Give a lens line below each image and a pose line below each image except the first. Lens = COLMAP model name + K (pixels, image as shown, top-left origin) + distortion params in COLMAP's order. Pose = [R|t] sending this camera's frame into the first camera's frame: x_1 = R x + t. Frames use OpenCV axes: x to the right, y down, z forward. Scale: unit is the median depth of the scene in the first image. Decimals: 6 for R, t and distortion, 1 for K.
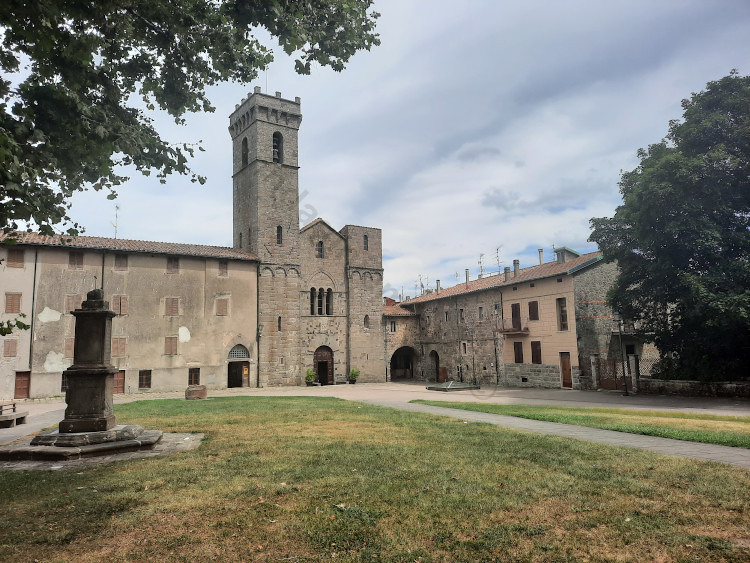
lens RADIAL K [[543.8, 0, 375.0], [0, 543.8, 281.5], [0, 0, 1]] dist [0.079712, -0.092334]
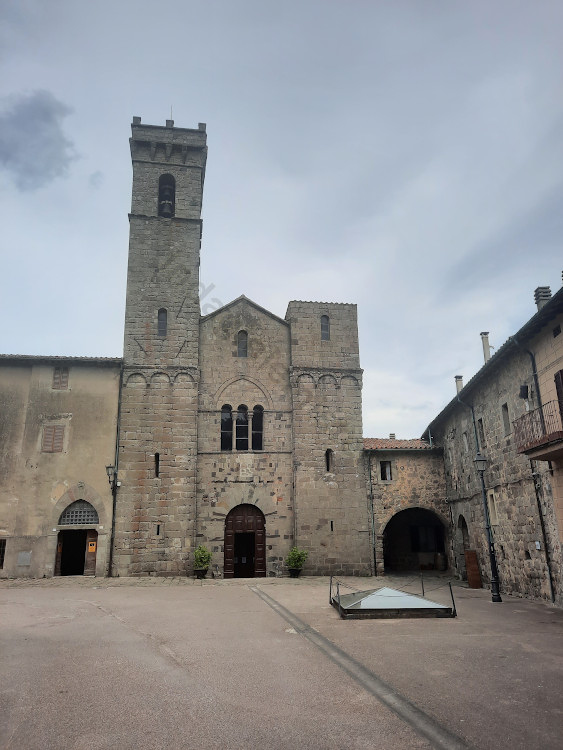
lens RADIAL K [[543.8, 0, 281.5], [0, 543.8, 375.0], [0, 0, 1]] dist [0.079712, -0.092334]
pose [[0.898034, -0.107582, -0.426569, 0.200751], [0.043959, 0.986729, -0.156311, 0.075427], [0.437725, 0.121621, 0.890845, 0.488906]]
